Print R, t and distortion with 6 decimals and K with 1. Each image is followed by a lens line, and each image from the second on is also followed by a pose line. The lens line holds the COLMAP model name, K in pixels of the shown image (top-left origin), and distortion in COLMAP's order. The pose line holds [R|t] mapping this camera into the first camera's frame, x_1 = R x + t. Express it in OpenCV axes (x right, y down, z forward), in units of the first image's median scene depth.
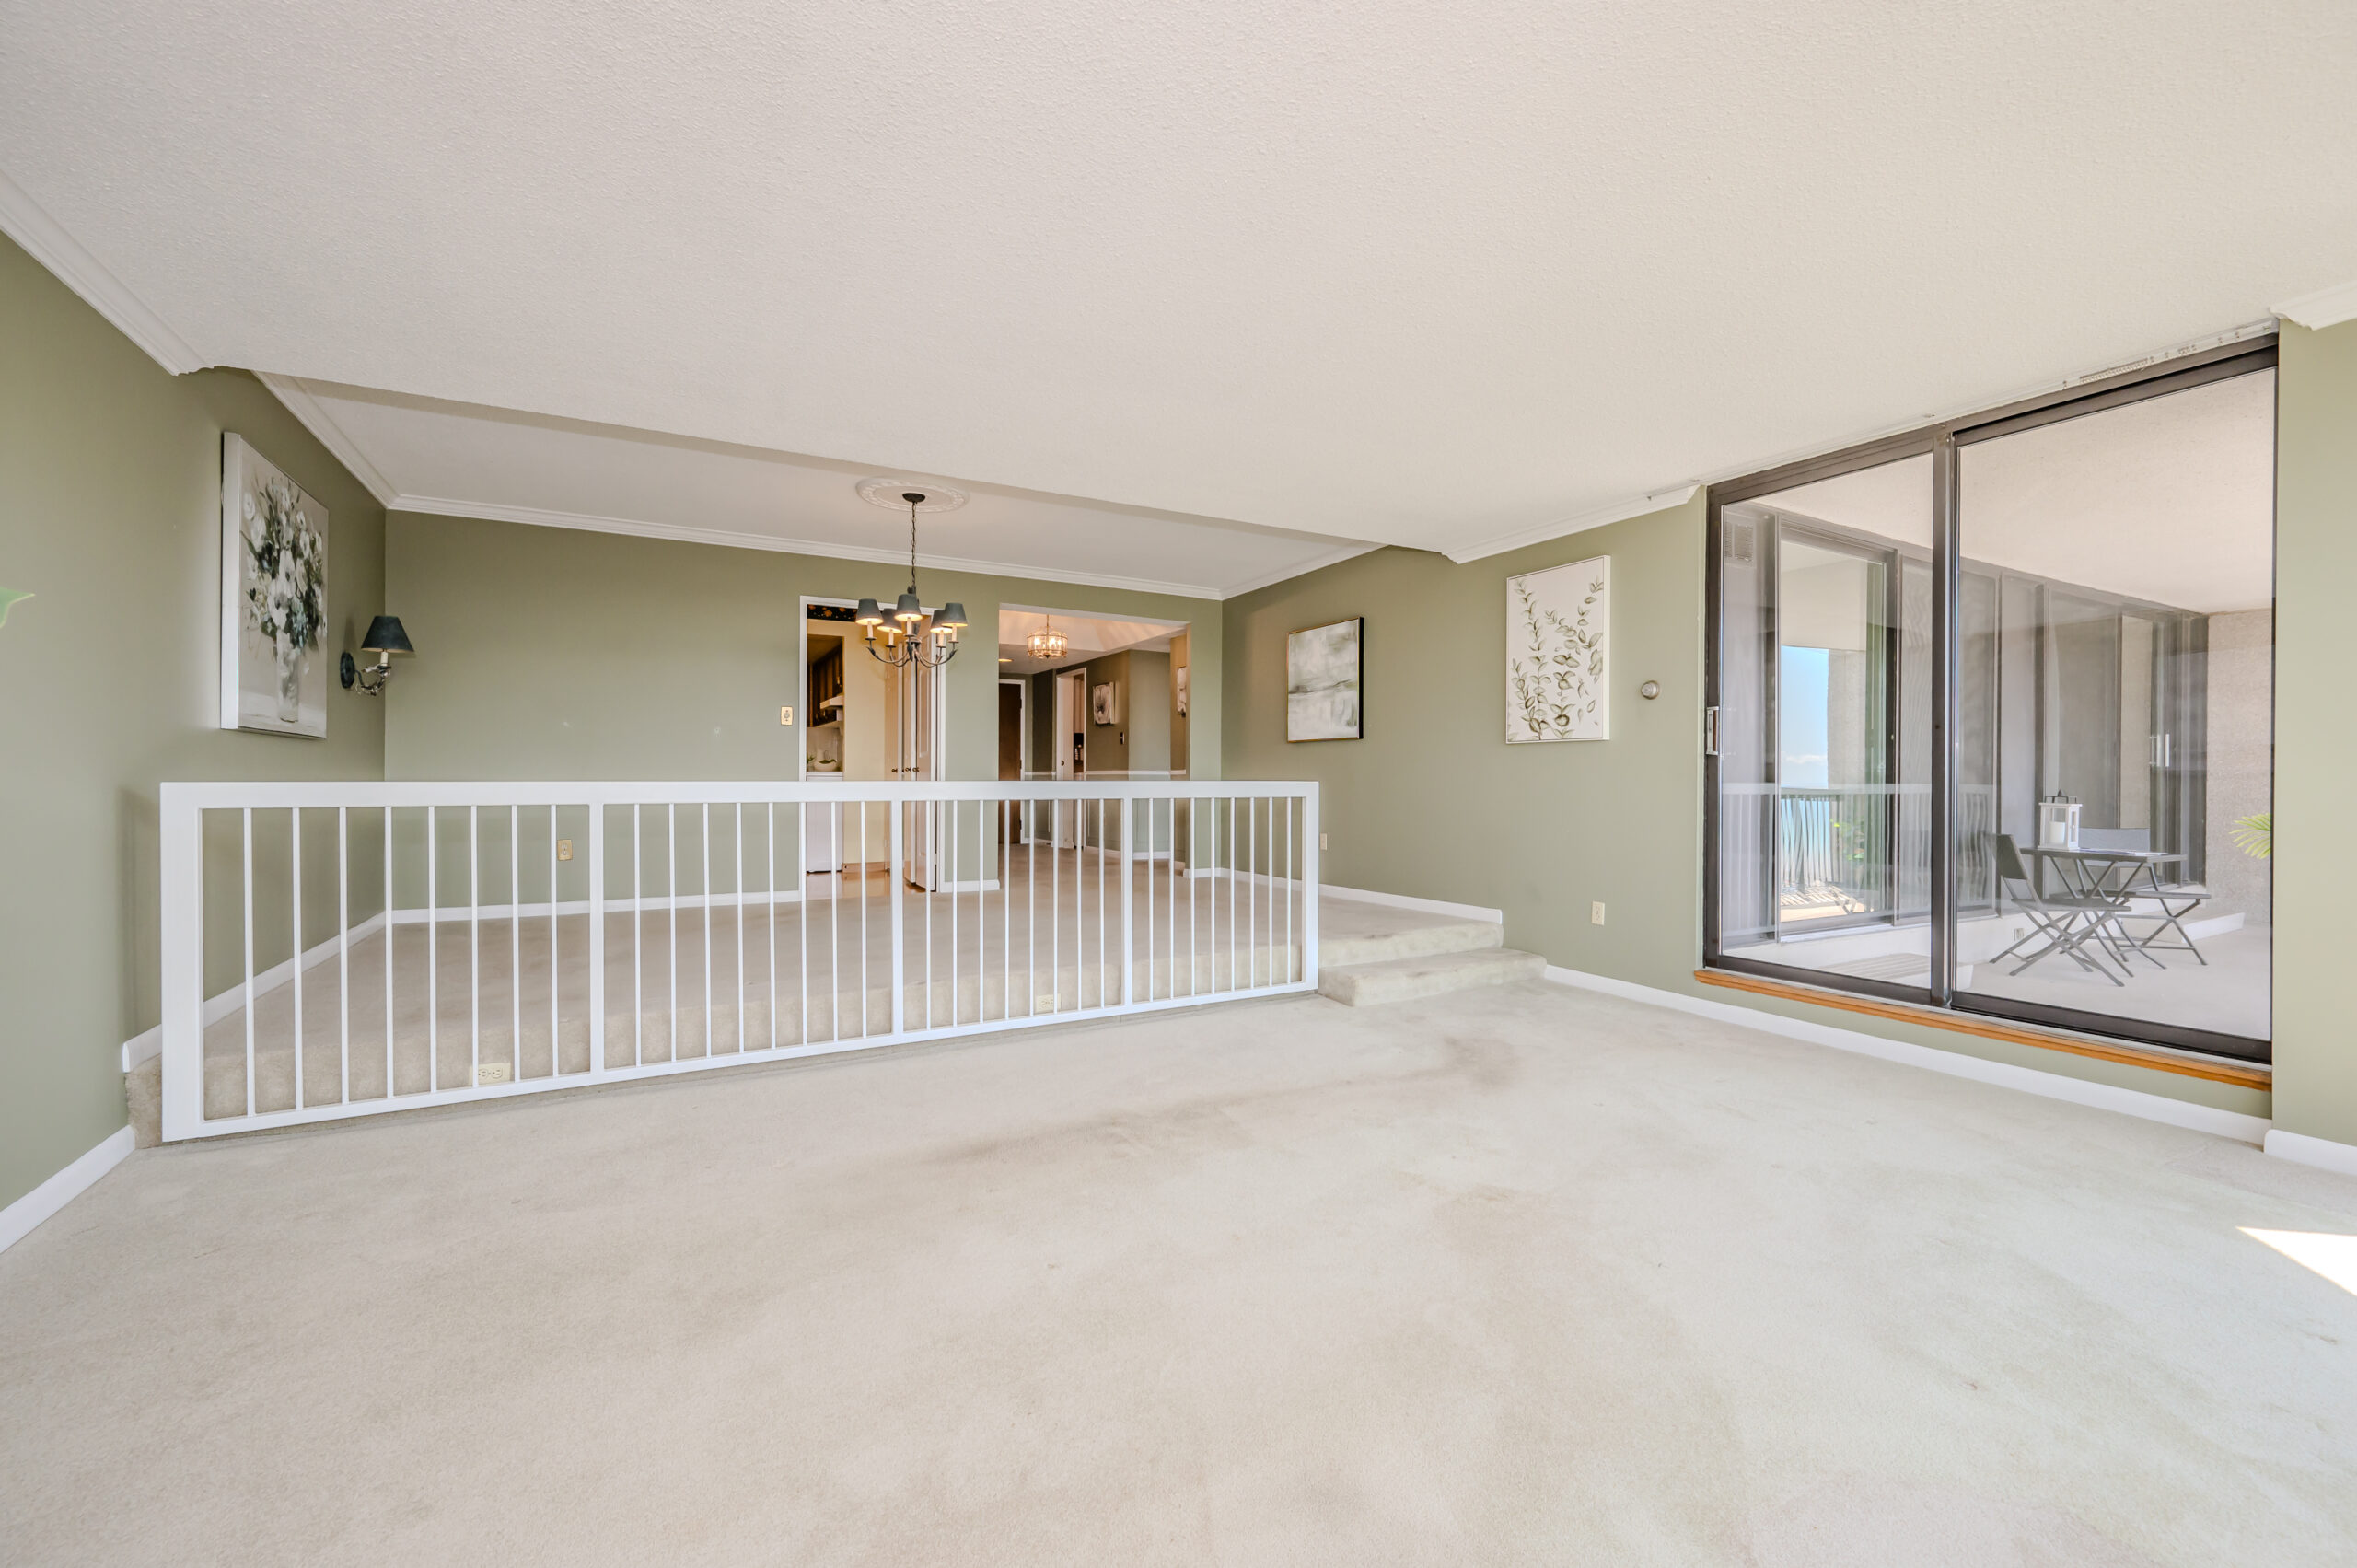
lens RADIAL K [[979.3, 0, 1178.5], [0, 979.3, 784.0], [0, 0, 1]] dist [0.016435, 0.000054]
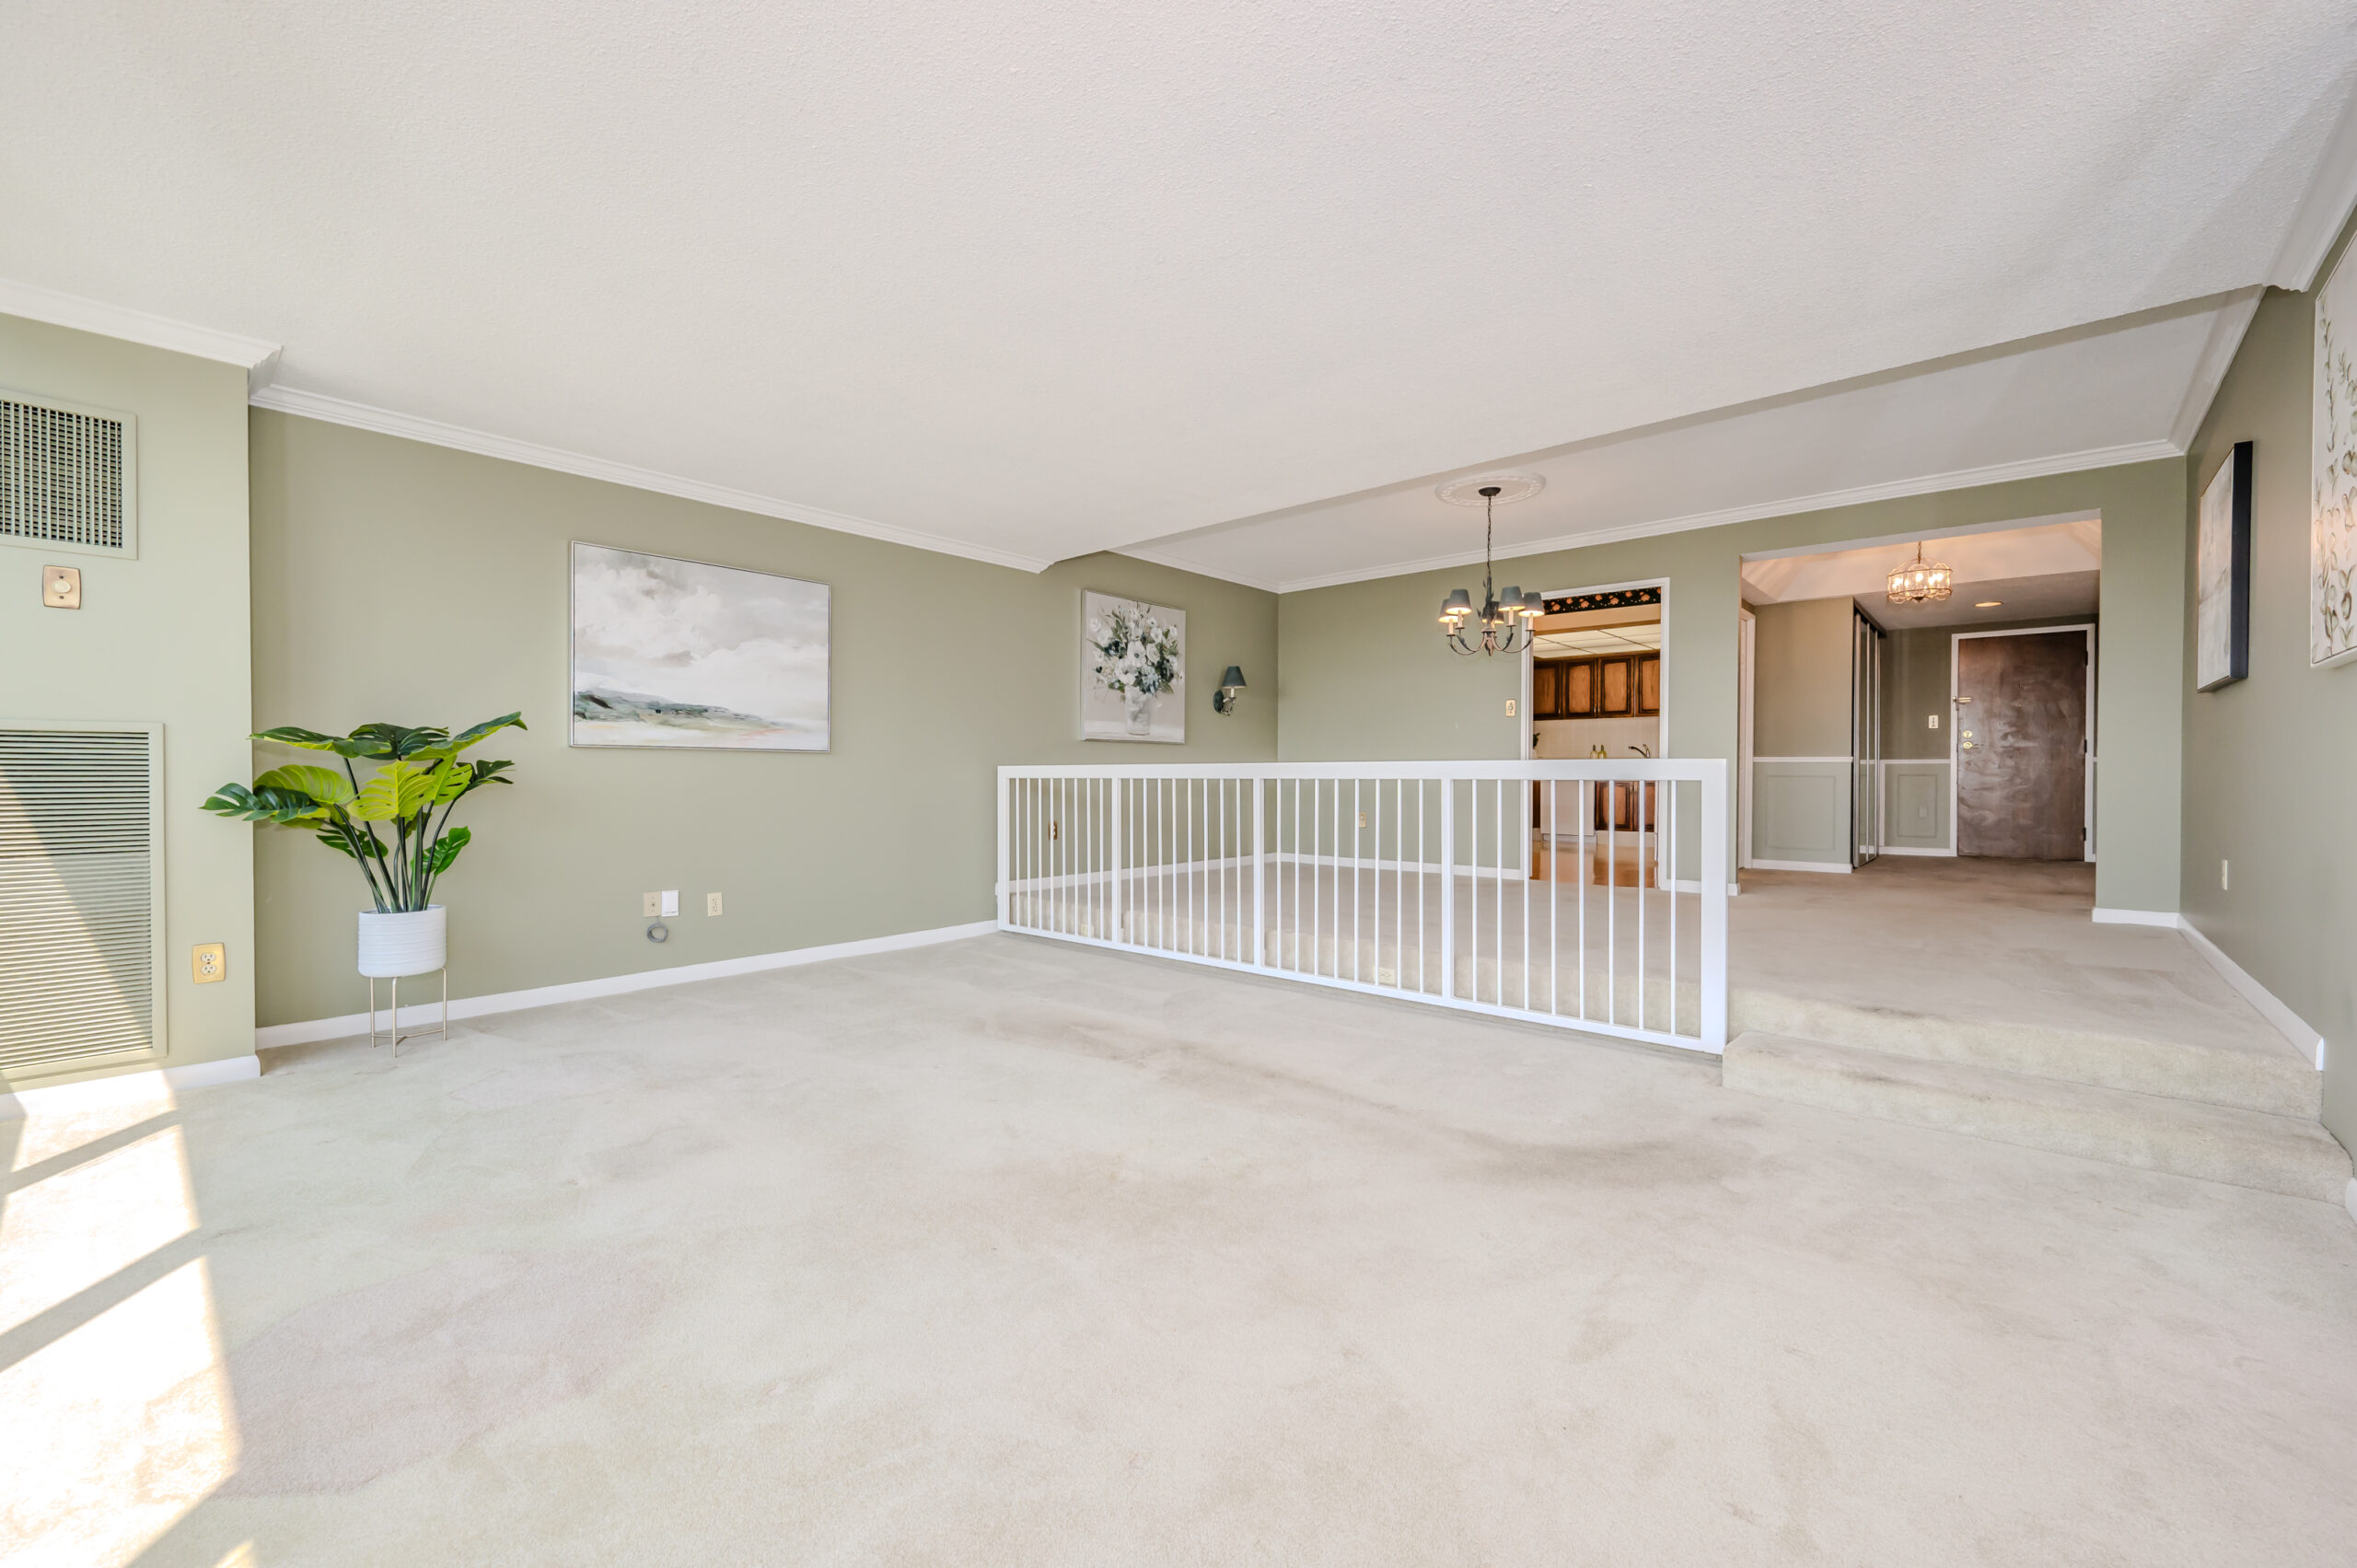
lens RADIAL K [[945.0, 0, 1181.3], [0, 945.0, 814.5], [0, 0, 1]] dist [0.030549, 0.000018]
pose [[0.341479, 0.042603, -0.938923, 0.722703], [-0.004736, 0.999038, 0.043608, 0.007121], [0.939877, -0.010444, 0.341352, 0.440313]]
